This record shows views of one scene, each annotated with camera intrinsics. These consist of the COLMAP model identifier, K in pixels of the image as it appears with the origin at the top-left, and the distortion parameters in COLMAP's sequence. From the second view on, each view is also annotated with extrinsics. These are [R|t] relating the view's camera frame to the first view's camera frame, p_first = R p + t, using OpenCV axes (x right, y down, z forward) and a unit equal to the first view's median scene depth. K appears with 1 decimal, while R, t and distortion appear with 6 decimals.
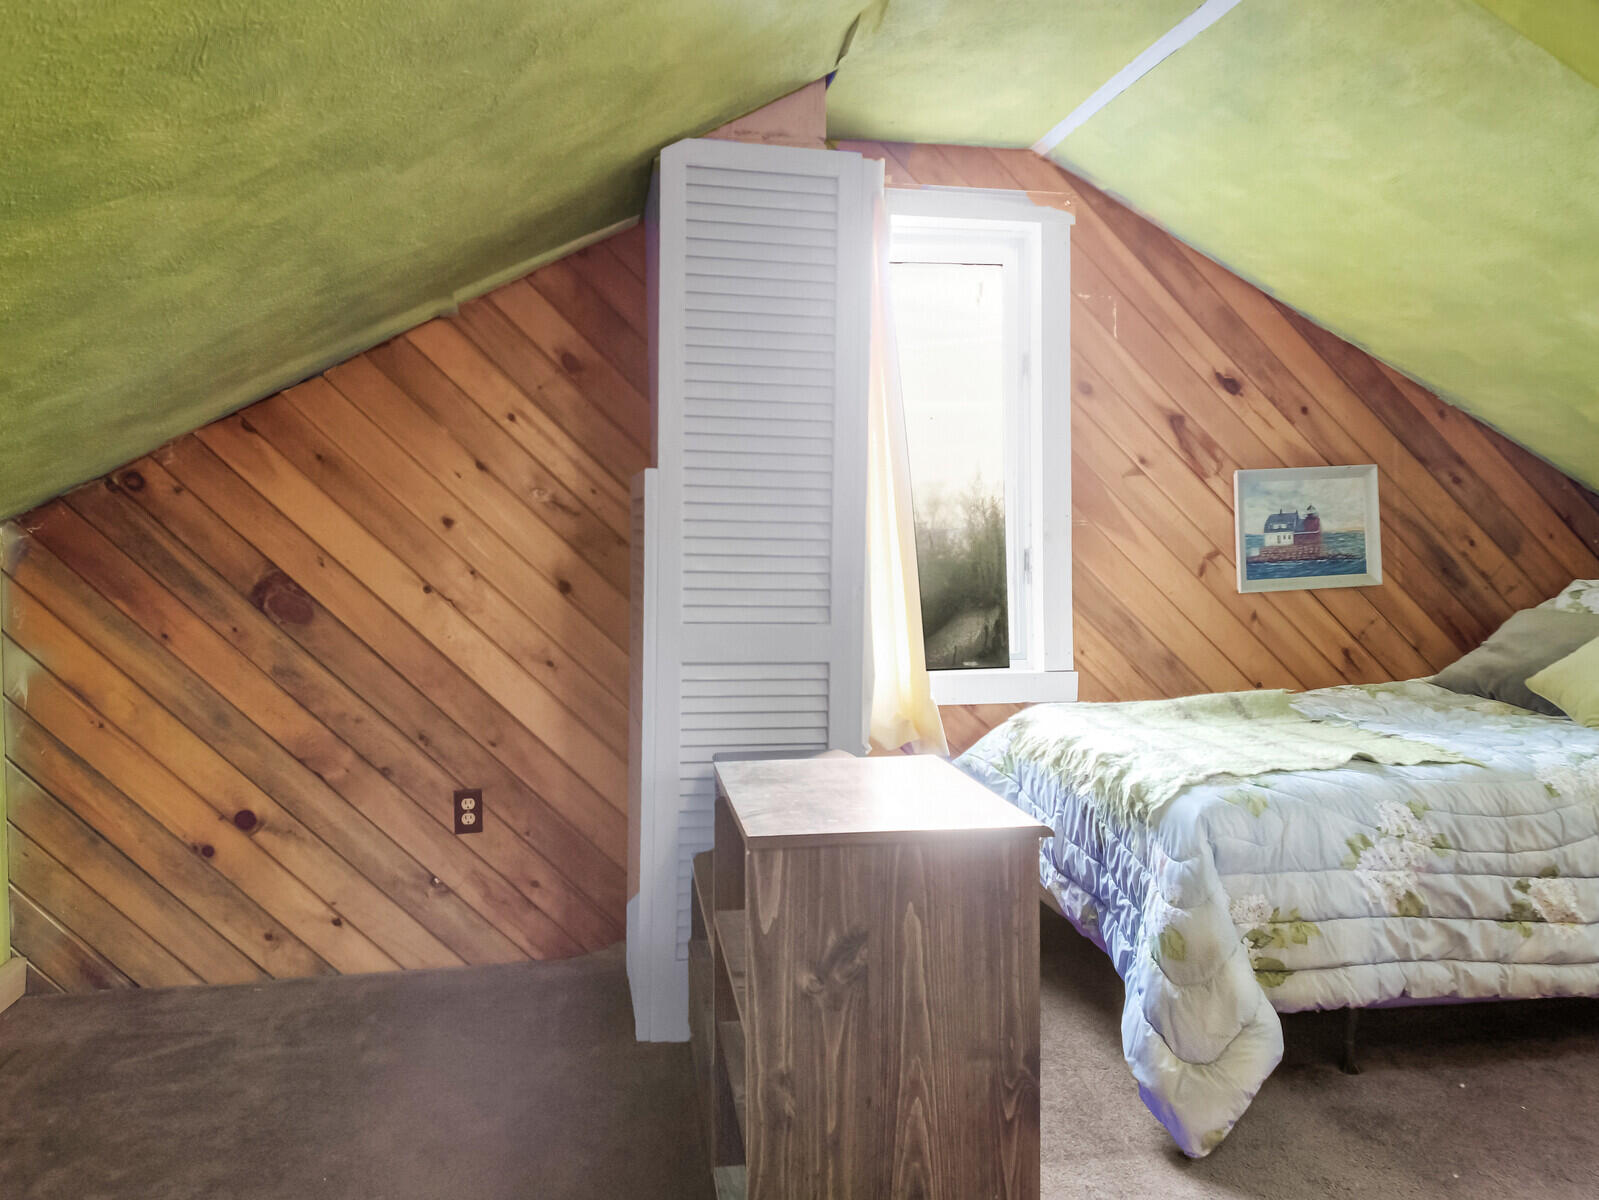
lens RADIAL K [[1109.6, 0, 796.8], [0, 1109.6, 598.0], [0, 0, 1]] dist [0.069694, -0.074139]
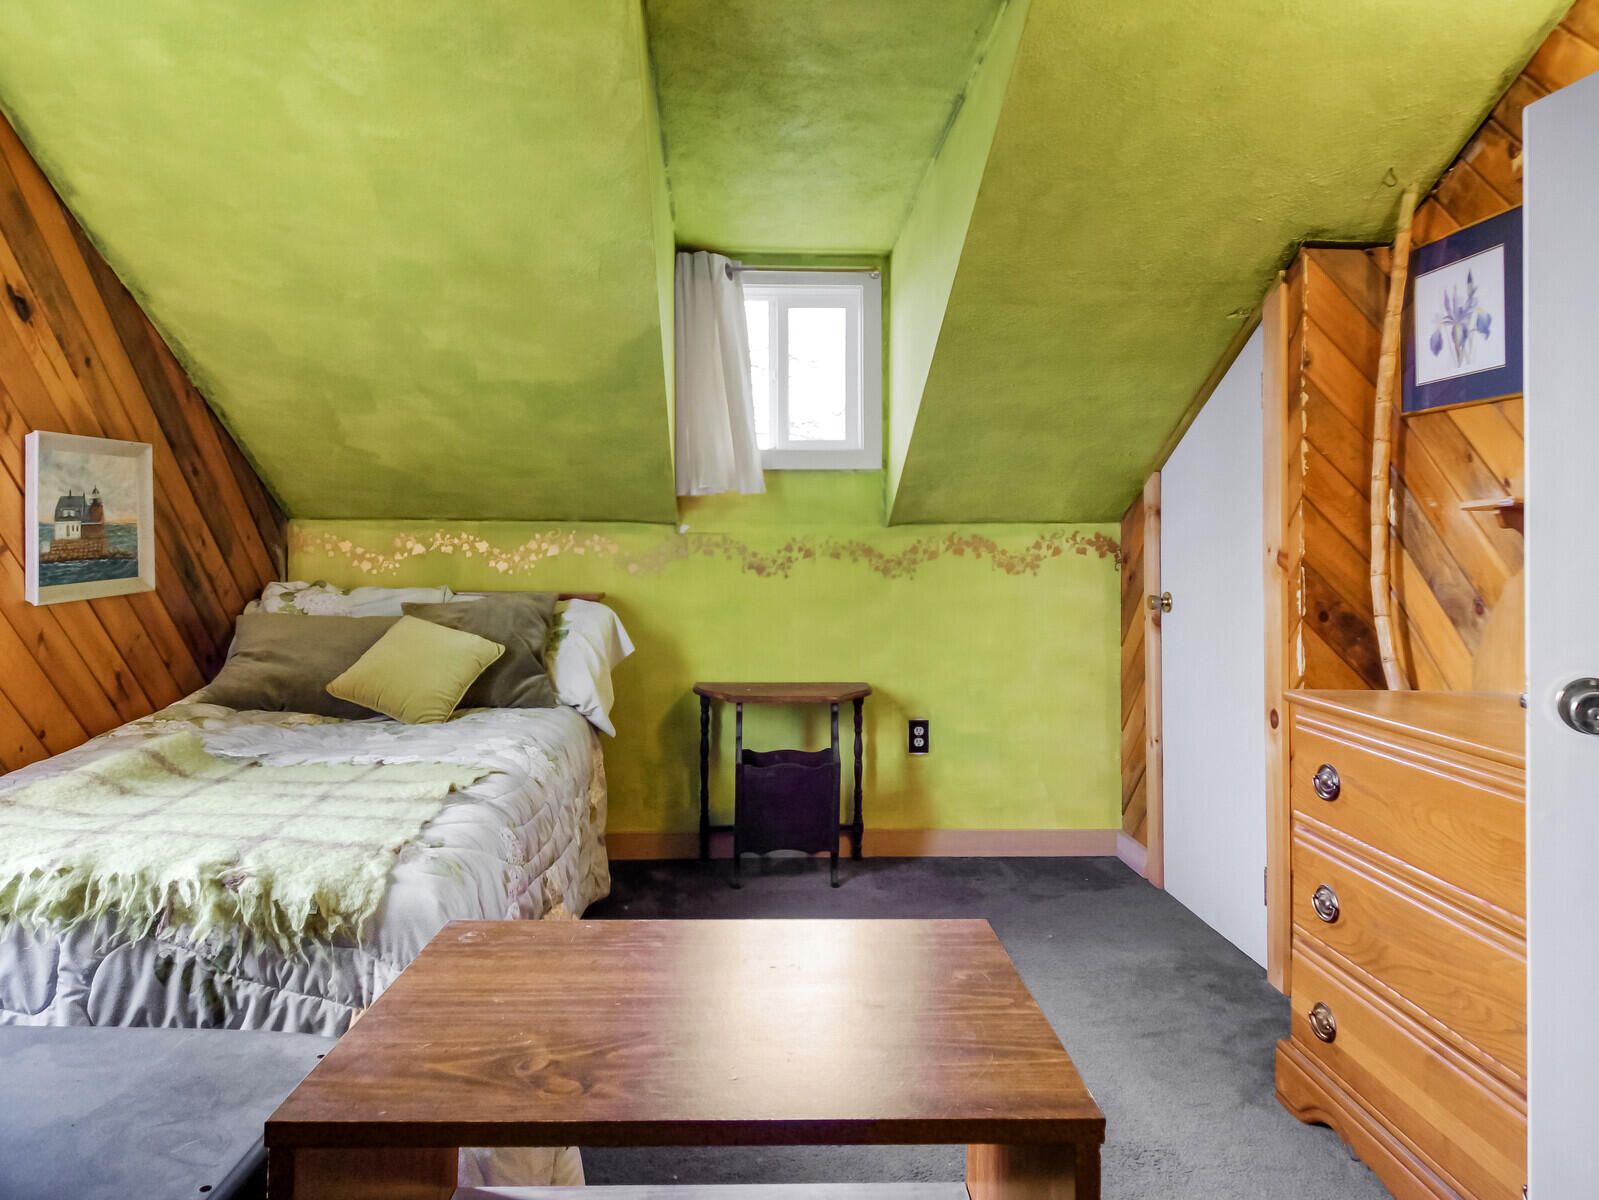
lens RADIAL K [[1109.6, 0, 787.6], [0, 1109.6, 550.2], [0, 0, 1]] dist [0.069694, -0.074139]
pose [[0.148164, 0.019715, 0.988766, -0.229347], [0.019812, 0.999541, -0.022899, -0.013395], [-0.988764, 0.022982, 0.147706, 0.424657]]
